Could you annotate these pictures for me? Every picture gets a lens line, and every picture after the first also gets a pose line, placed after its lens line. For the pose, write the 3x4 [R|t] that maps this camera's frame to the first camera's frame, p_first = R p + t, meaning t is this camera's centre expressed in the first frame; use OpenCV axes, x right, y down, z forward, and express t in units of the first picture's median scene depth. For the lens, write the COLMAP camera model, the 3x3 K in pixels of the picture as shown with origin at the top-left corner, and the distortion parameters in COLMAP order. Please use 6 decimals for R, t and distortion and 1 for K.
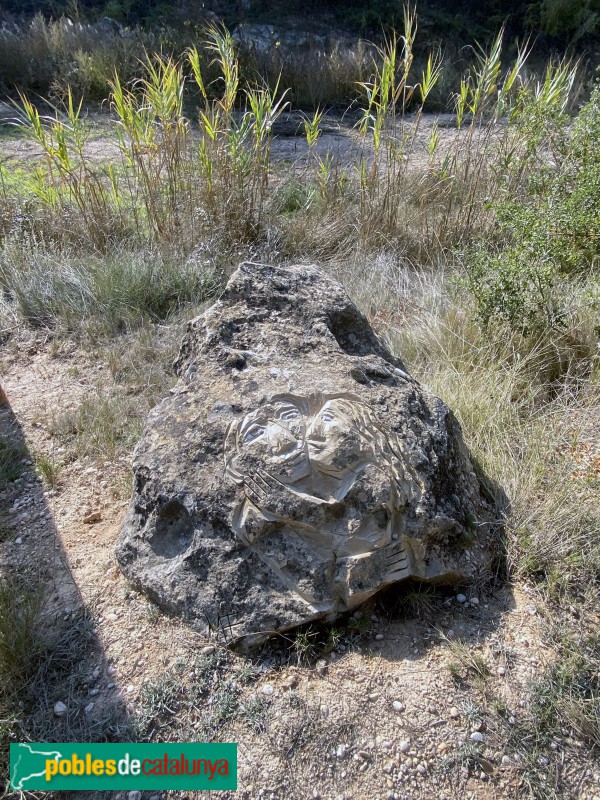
lens RADIAL K [[371.9, 0, 300.1], [0, 371.9, 400.1], [0, 0, 1]] dist [0.006227, -0.000857]
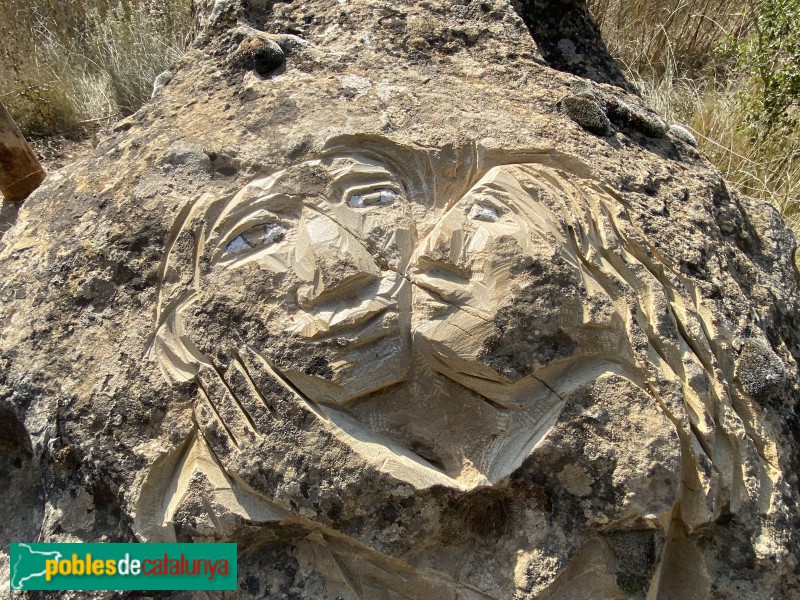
lens RADIAL K [[371.9, 0, 399.6], [0, 371.9, 300.5], [0, 0, 1]] dist [0.006227, -0.000857]
pose [[0.985048, 0.101993, -0.138842, 0.055192], [-0.081737, 0.986123, 0.144500, 0.086117], [0.151654, -0.130991, 0.979716, 0.685838]]
